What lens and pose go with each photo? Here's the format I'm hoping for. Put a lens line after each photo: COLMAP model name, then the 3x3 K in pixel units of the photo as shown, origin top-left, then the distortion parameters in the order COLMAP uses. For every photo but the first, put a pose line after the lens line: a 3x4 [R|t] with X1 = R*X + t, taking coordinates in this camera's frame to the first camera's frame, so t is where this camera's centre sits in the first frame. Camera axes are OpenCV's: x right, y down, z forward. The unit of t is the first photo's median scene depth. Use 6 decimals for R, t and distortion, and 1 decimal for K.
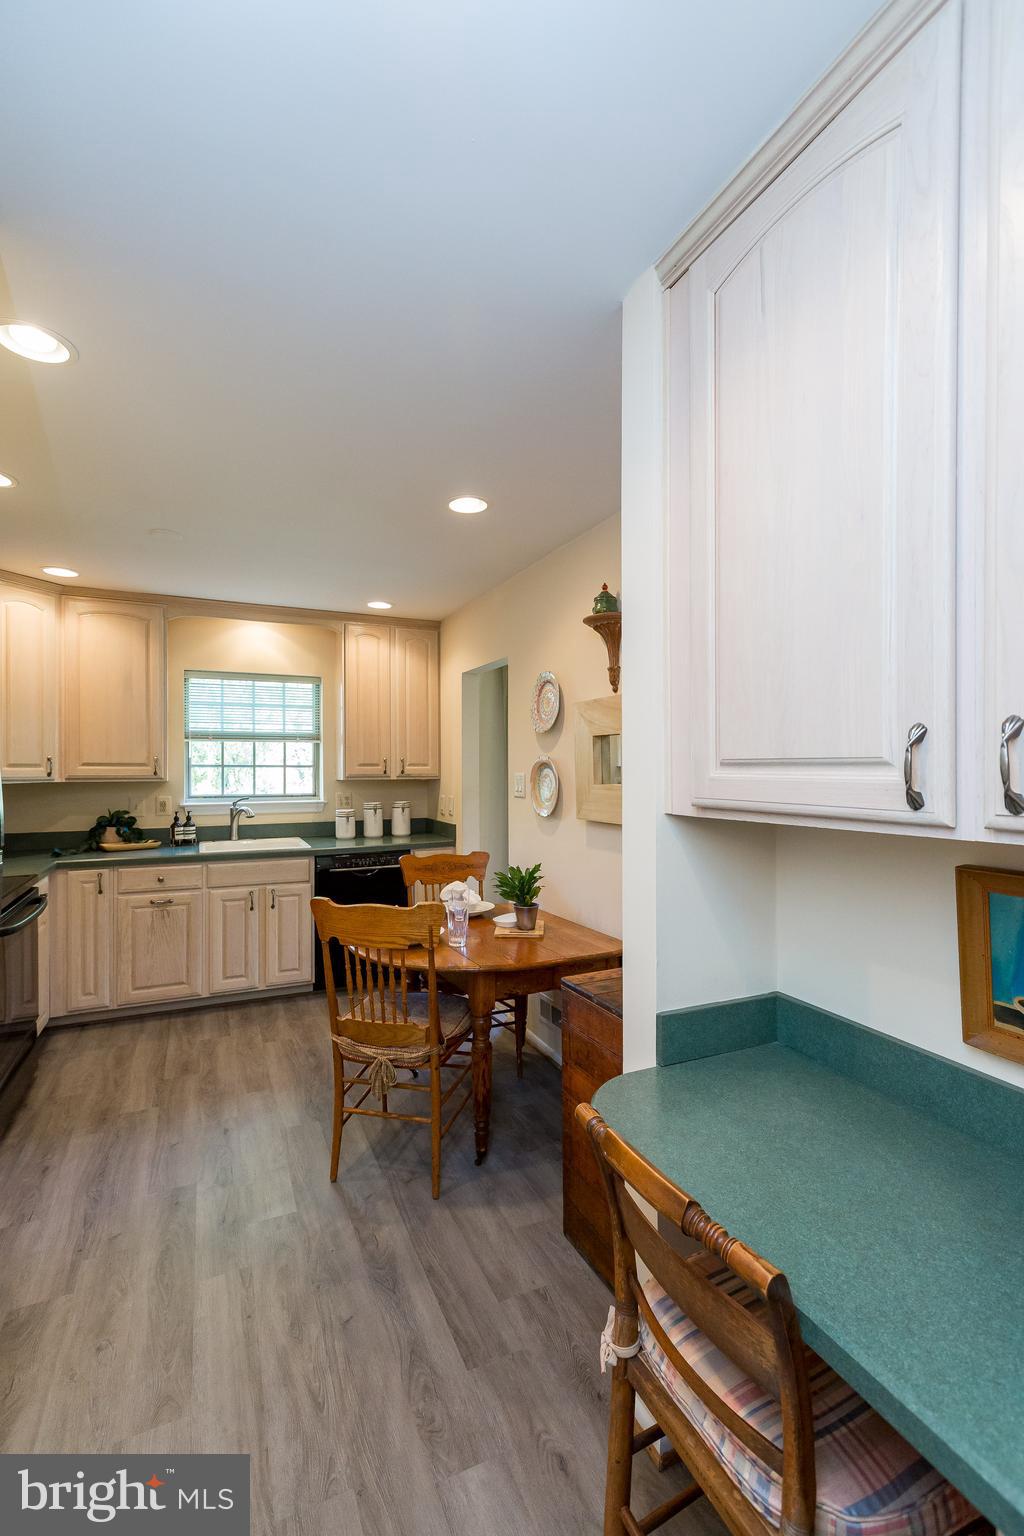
lens RADIAL K [[661.3, 0, 520.6], [0, 661.3, 766.5], [0, 0, 1]] dist [-0.001594, 0.000204]
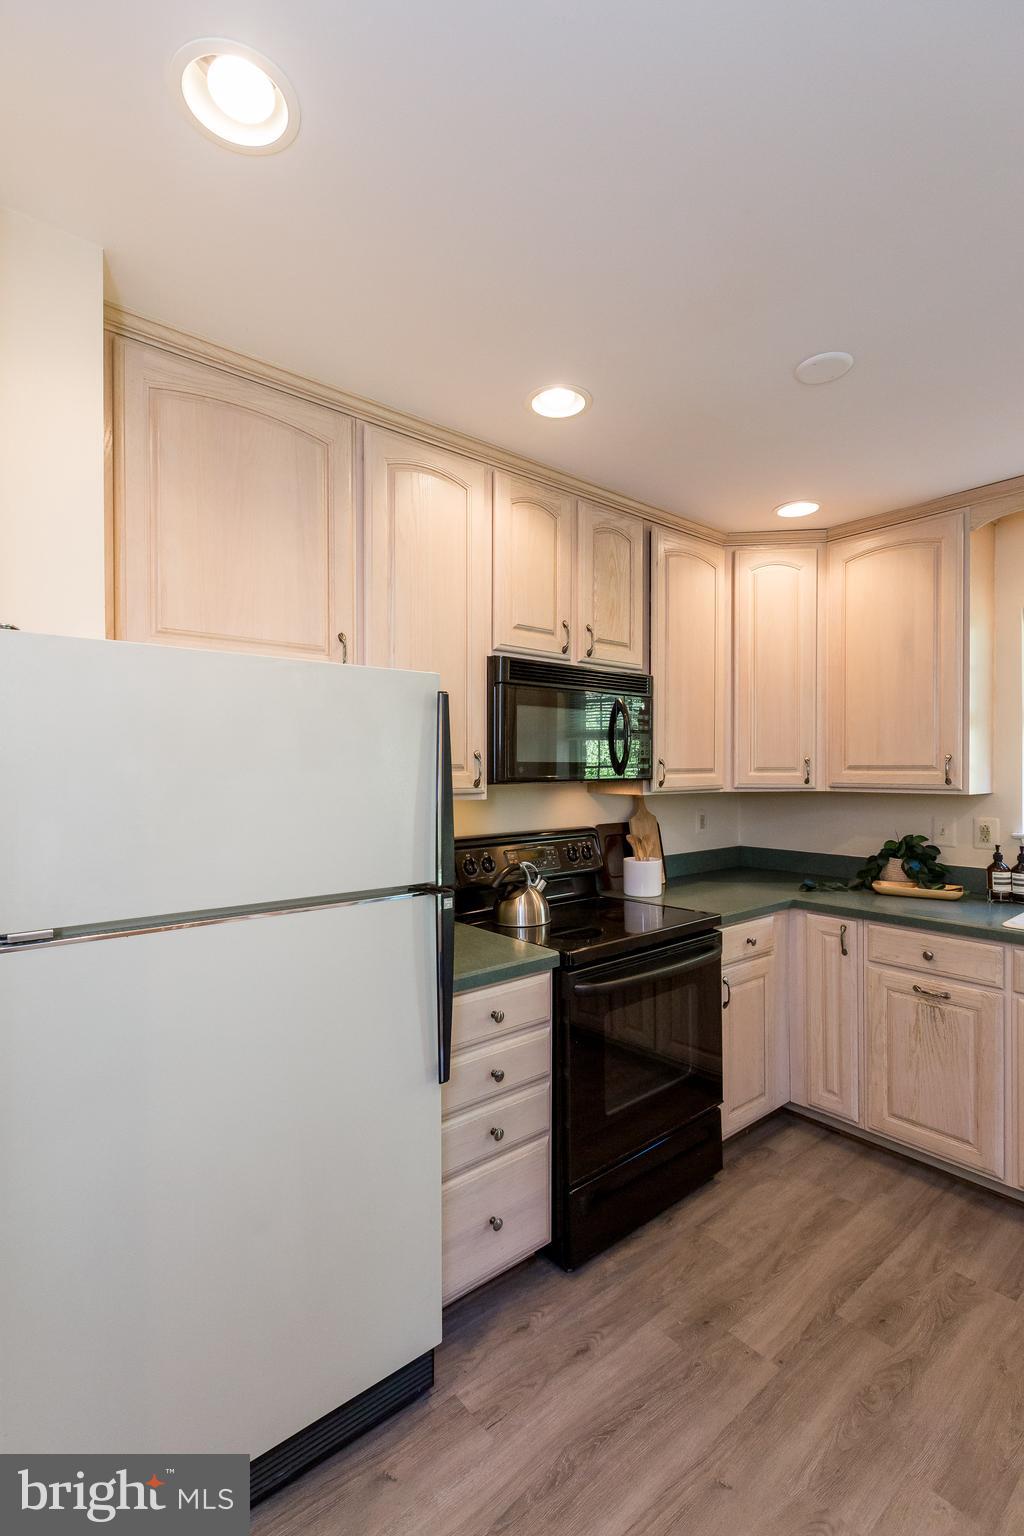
lens RADIAL K [[697.0, 0, 507.2], [0, 697.0, 771.4], [0, 0, 1]] dist [0.006124, -0.001027]
pose [[0.246675, 0.003438, -0.969092, -0.014504], [0.004174, 0.999981, 0.004611, -0.004311], [0.969089, -0.005183, 0.246656, 0.464244]]
